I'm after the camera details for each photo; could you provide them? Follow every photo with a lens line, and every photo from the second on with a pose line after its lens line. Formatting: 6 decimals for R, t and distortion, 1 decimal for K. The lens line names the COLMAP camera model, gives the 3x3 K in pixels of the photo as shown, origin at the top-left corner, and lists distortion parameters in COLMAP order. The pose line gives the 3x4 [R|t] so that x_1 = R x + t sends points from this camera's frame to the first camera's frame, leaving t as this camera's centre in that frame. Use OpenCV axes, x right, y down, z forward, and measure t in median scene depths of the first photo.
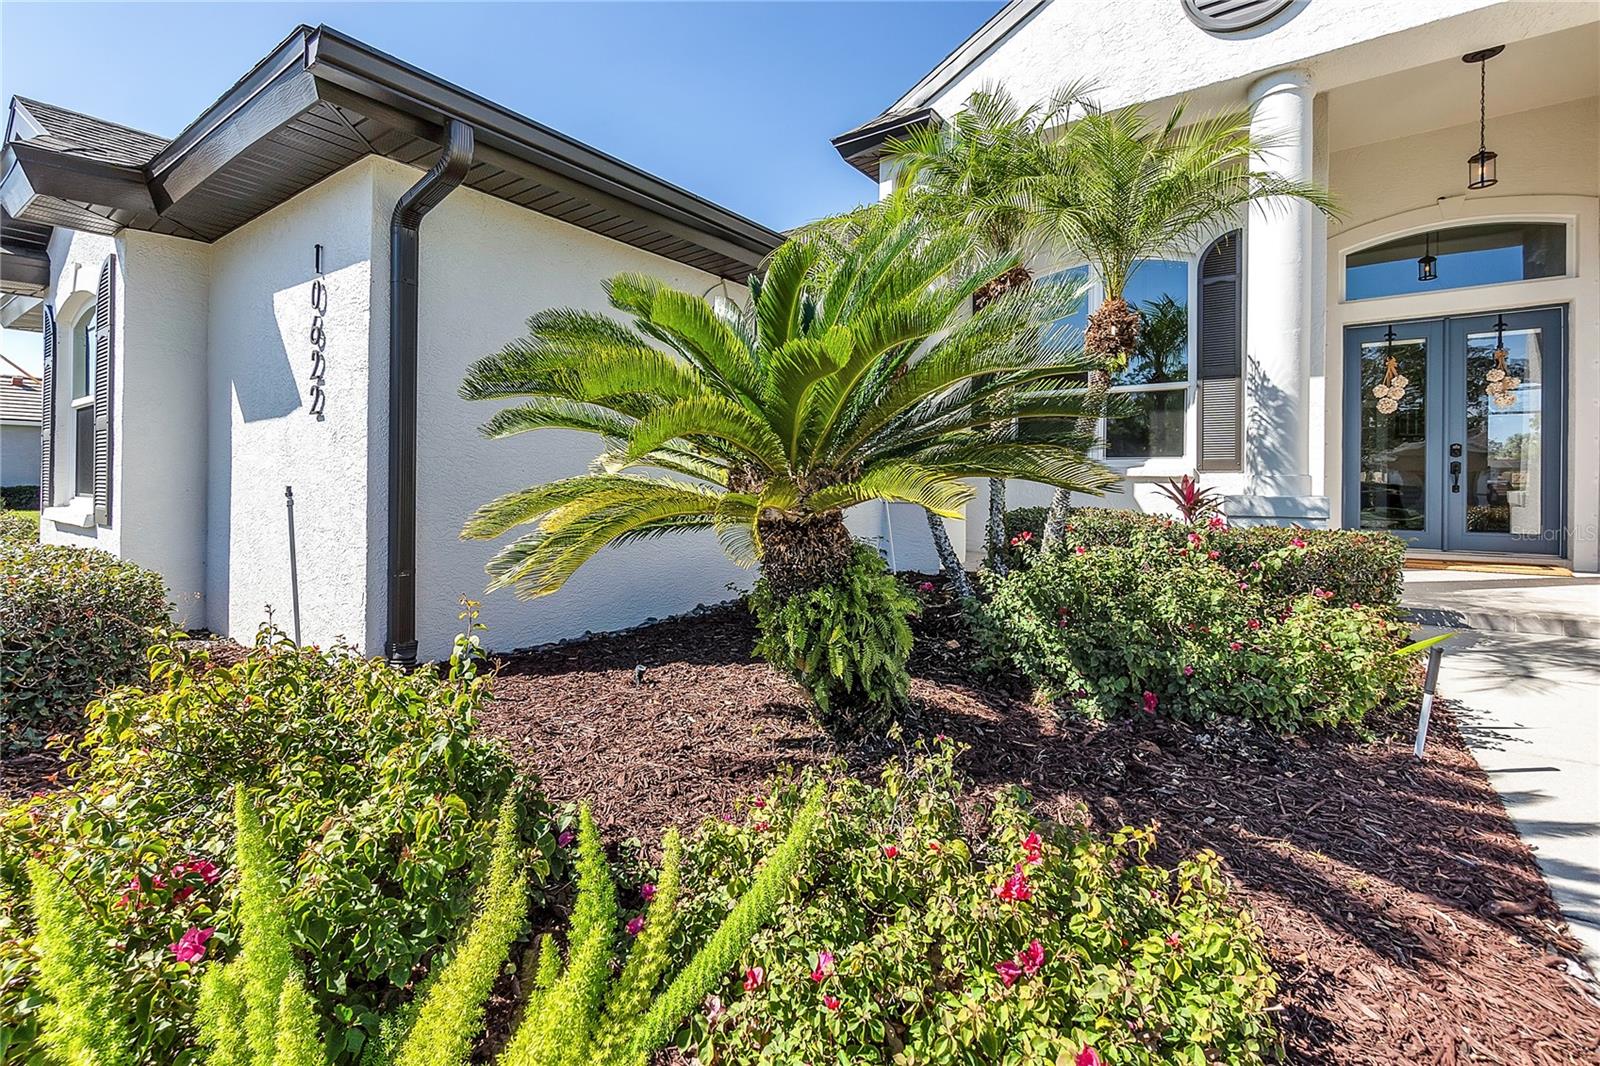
lens RADIAL K [[705.6, 0, 804.9], [0, 705.6, 480.0], [0, 0, 1]] dist [-0.010523, 0.003087]
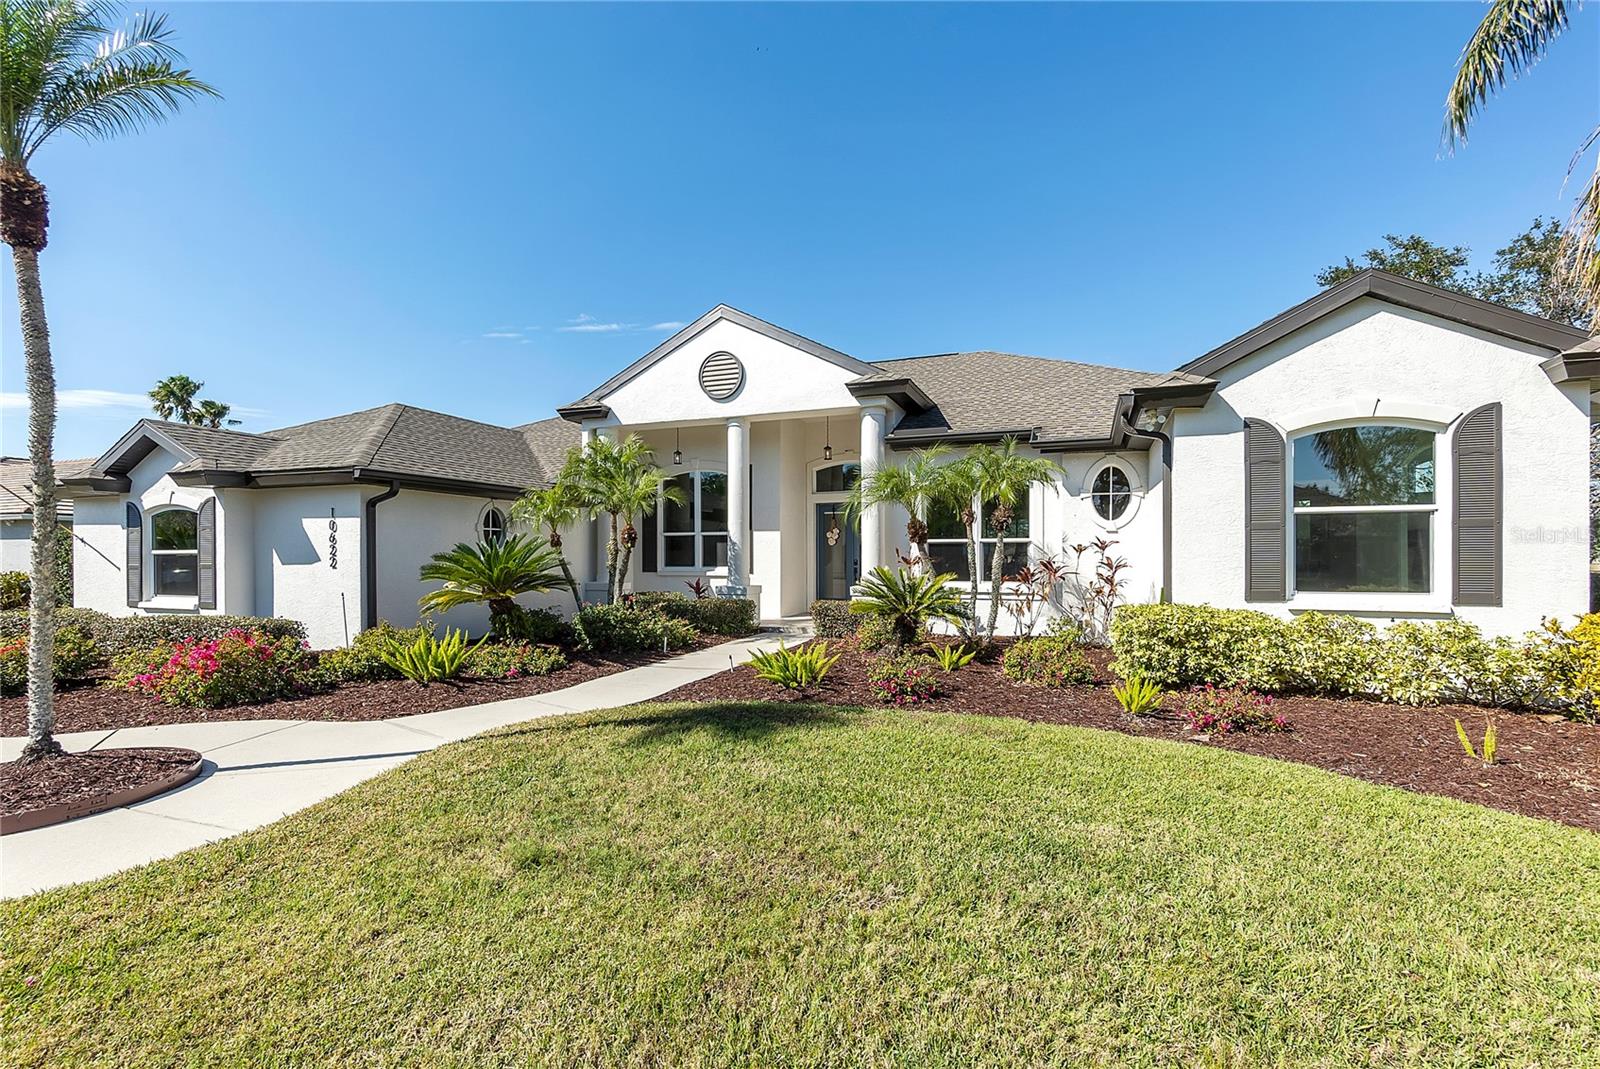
lens RADIAL K [[763.4, 0, 870.6], [0, 763.4, 575.3], [0, 0, 1]] dist [-0.007344, -0.002113]
pose [[0.959162, -0.013839, 0.282518, 0.696296], [0.006526, 0.999619, 0.026811, -0.164957], [-0.282782, -0.023872, 0.958887, -3.379220]]
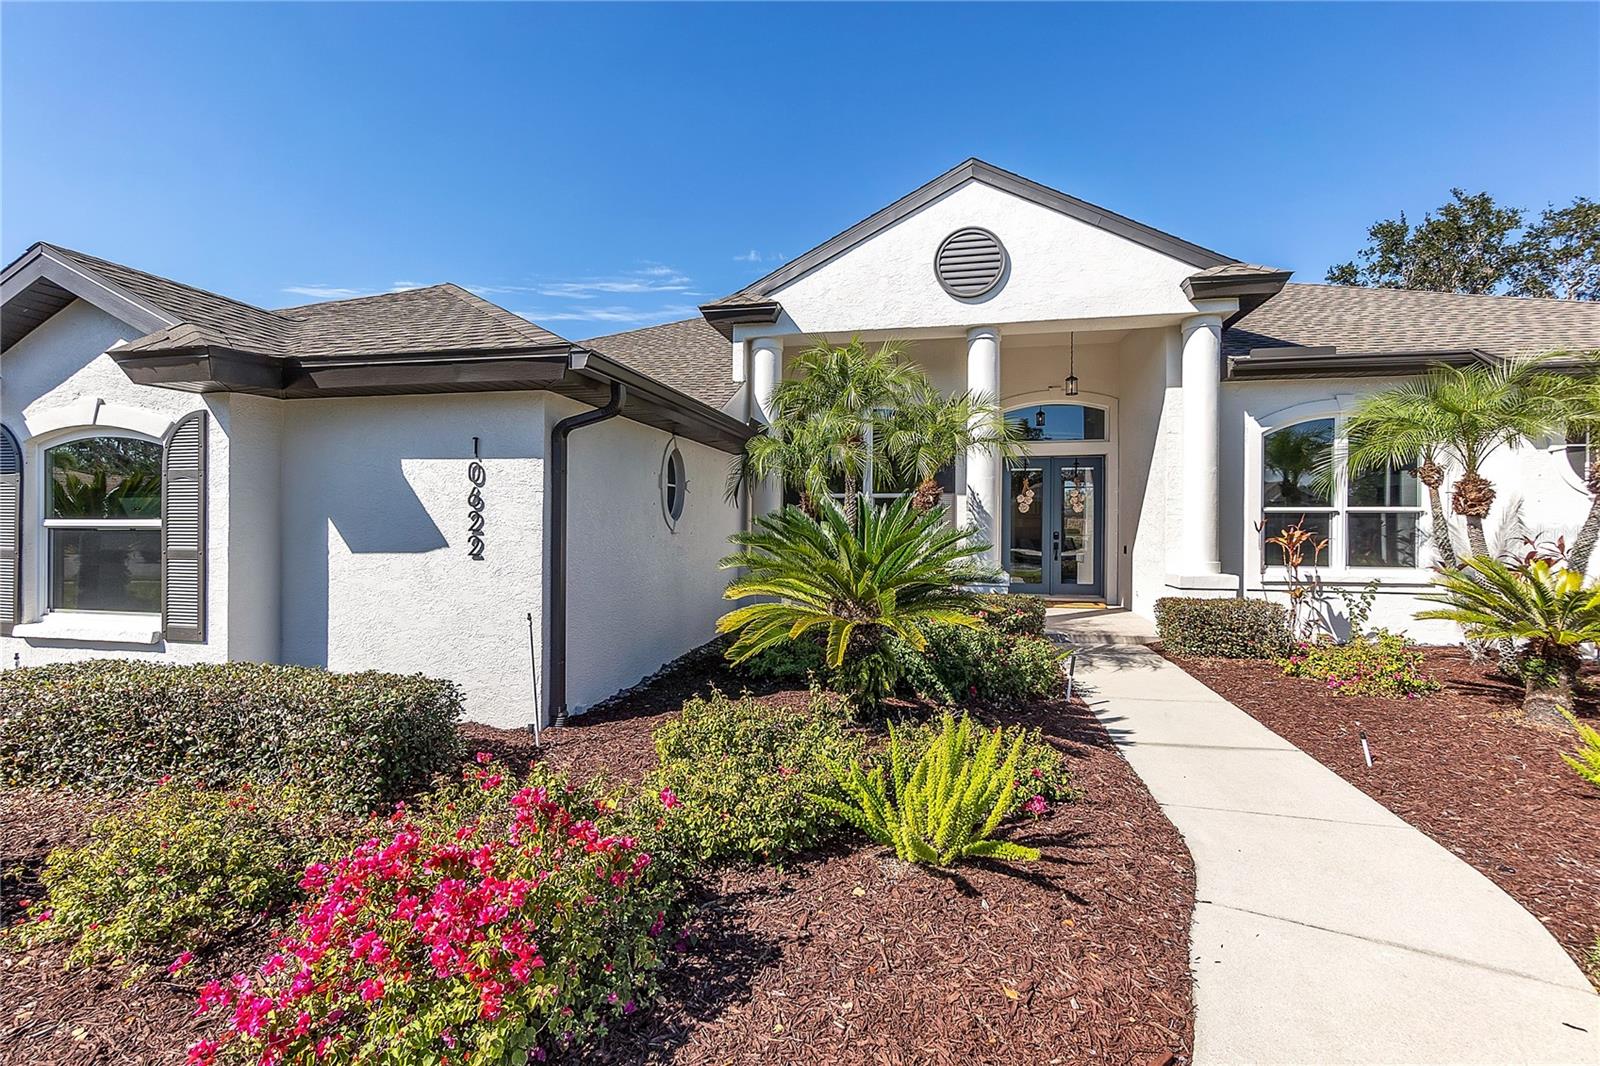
lens RADIAL K [[705.1, 0, 787.6], [0, 705.1, 530.8], [0, 0, 1]] dist [-0.006538, 0.002247]
pose [[0.914055, -0.009387, 0.405483, -0.897915], [0.000783, 0.999771, 0.021380, -0.225552], [-0.405590, -0.019225, 0.913853, -0.745394]]
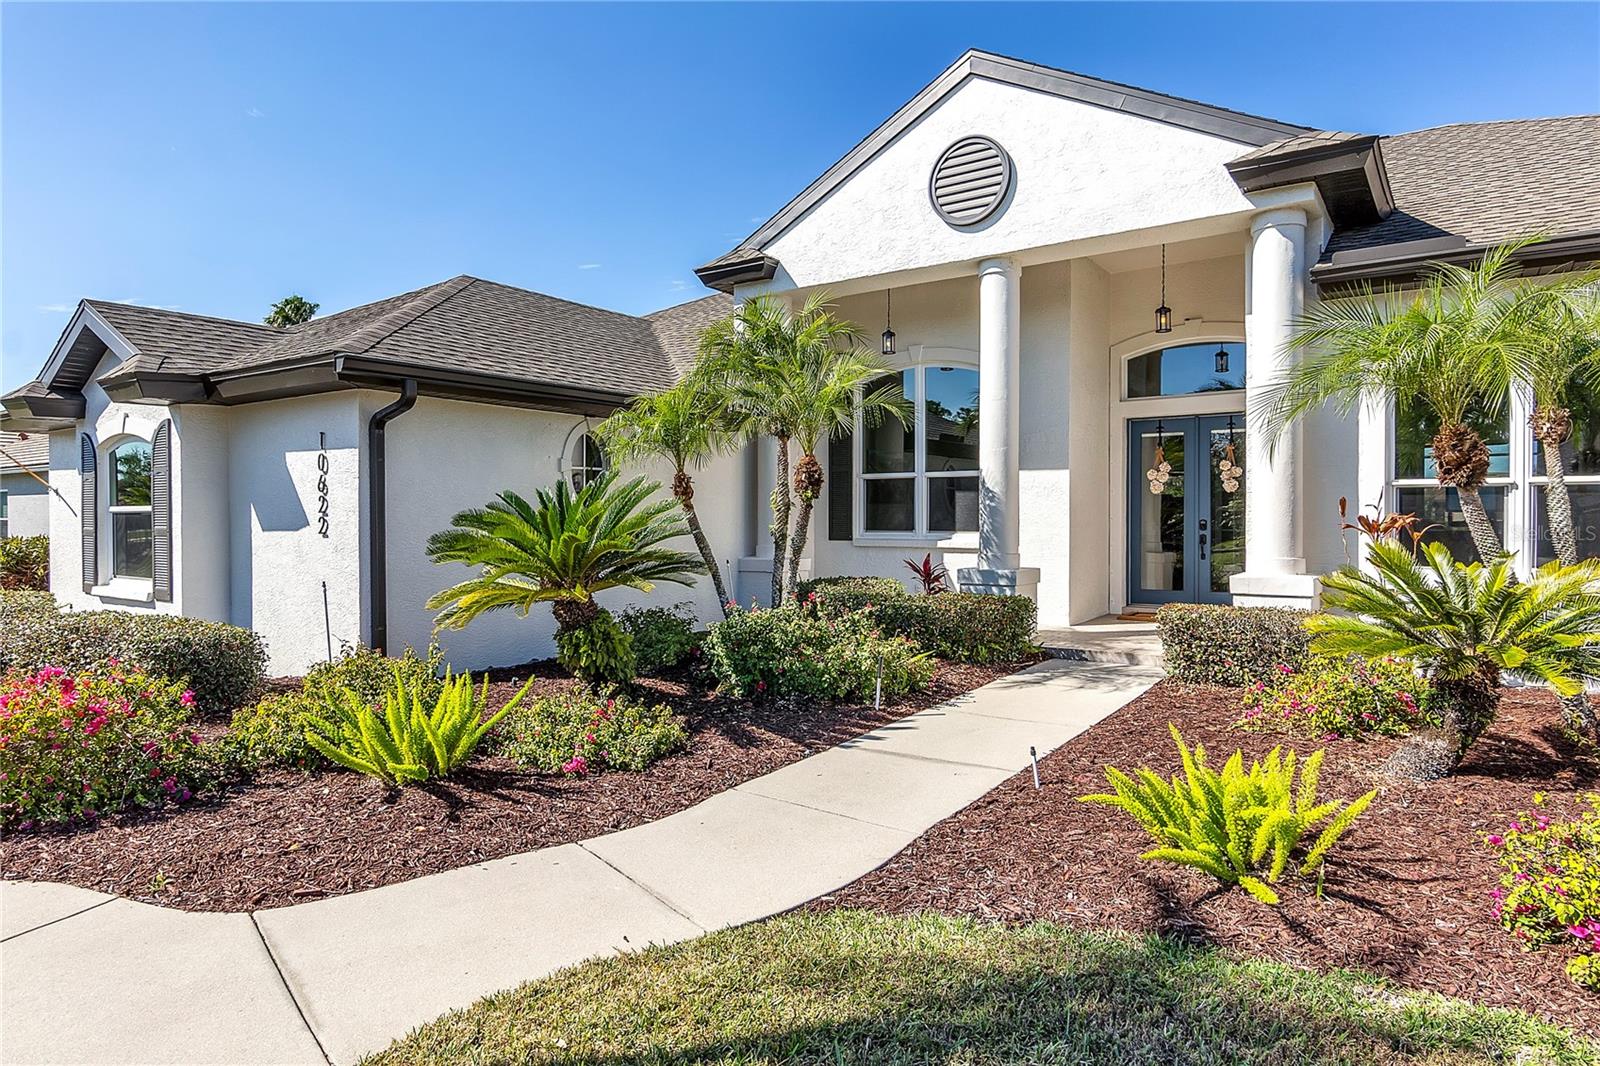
lens RADIAL K [[965.4, 0, 821.7], [0, 965.4, 531.9], [0, 0, 1]] dist [-0.001194, 0.003651]
pose [[0.999962, -0.008134, 0.003131, 0.633500], [0.008060, 0.999704, 0.022964, -0.181817], [-0.003317, -0.022938, 0.999731, -1.693788]]
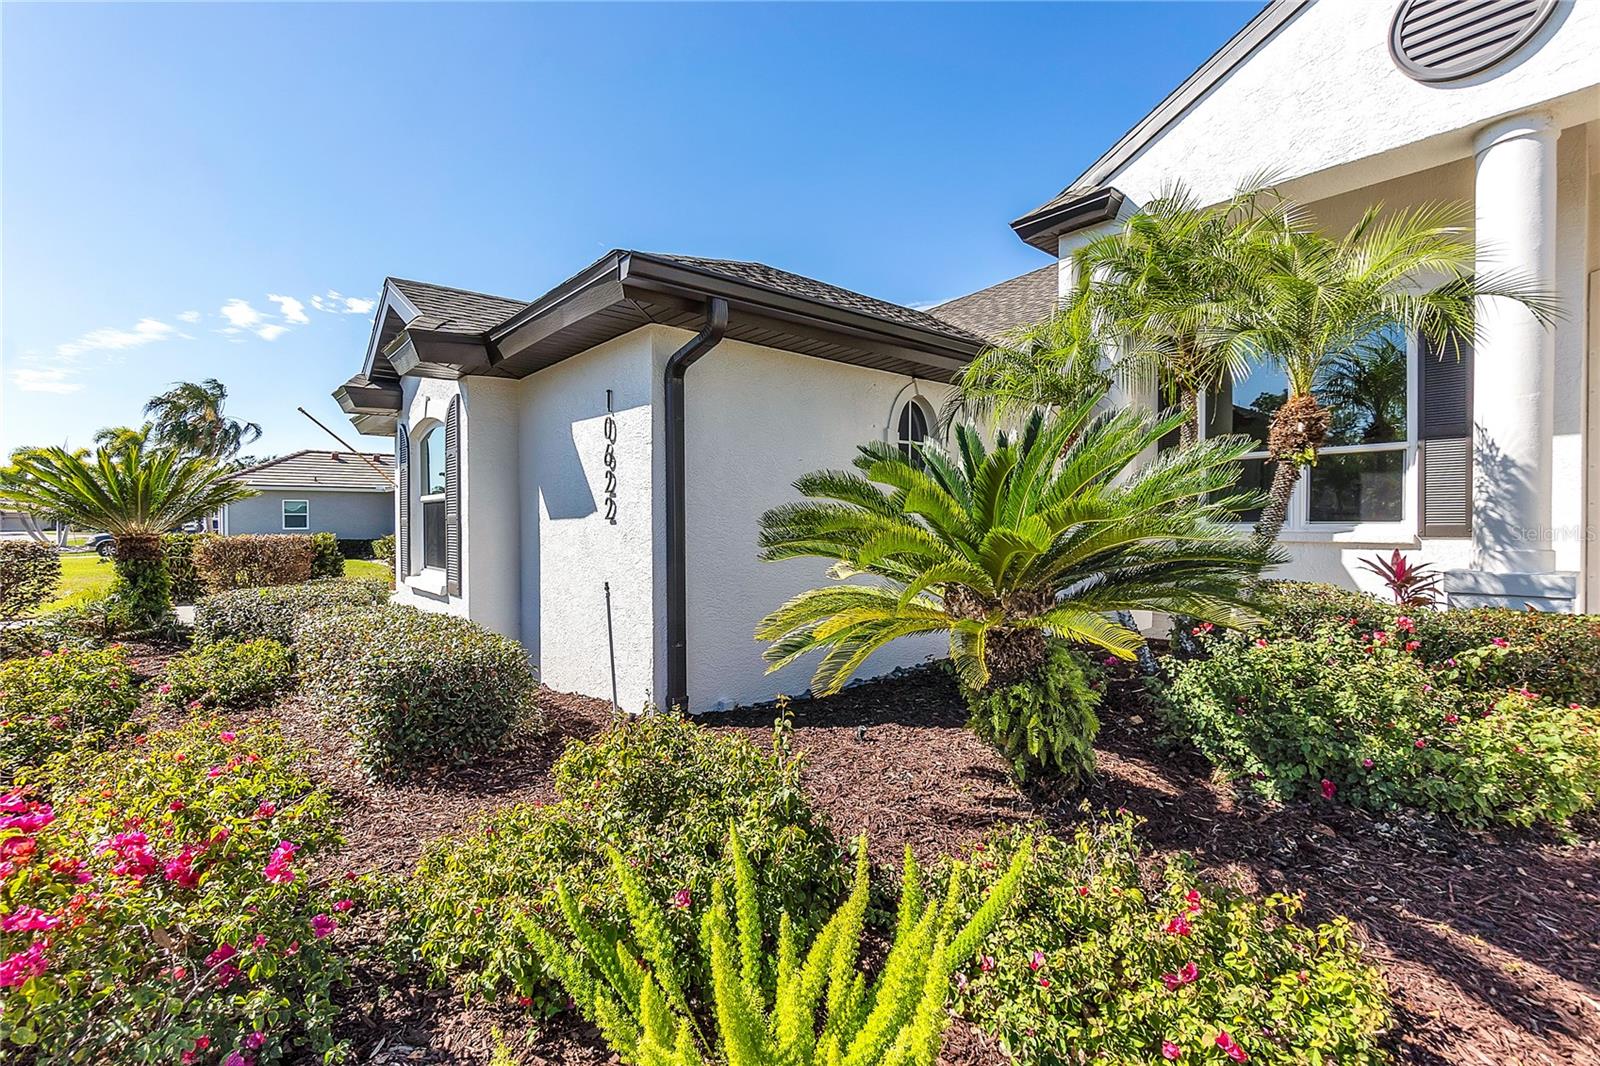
lens RADIAL K [[705.1, 0, 808.0], [0, 705.1, 527.1], [0, 0, 1]] dist [-0.006538, 0.002247]
pose [[0.972415, -0.010427, -0.233026, -0.039781], [0.013103, 0.999865, 0.009939, -0.112912], [0.232891, -0.012718, 0.972420, -0.248020]]
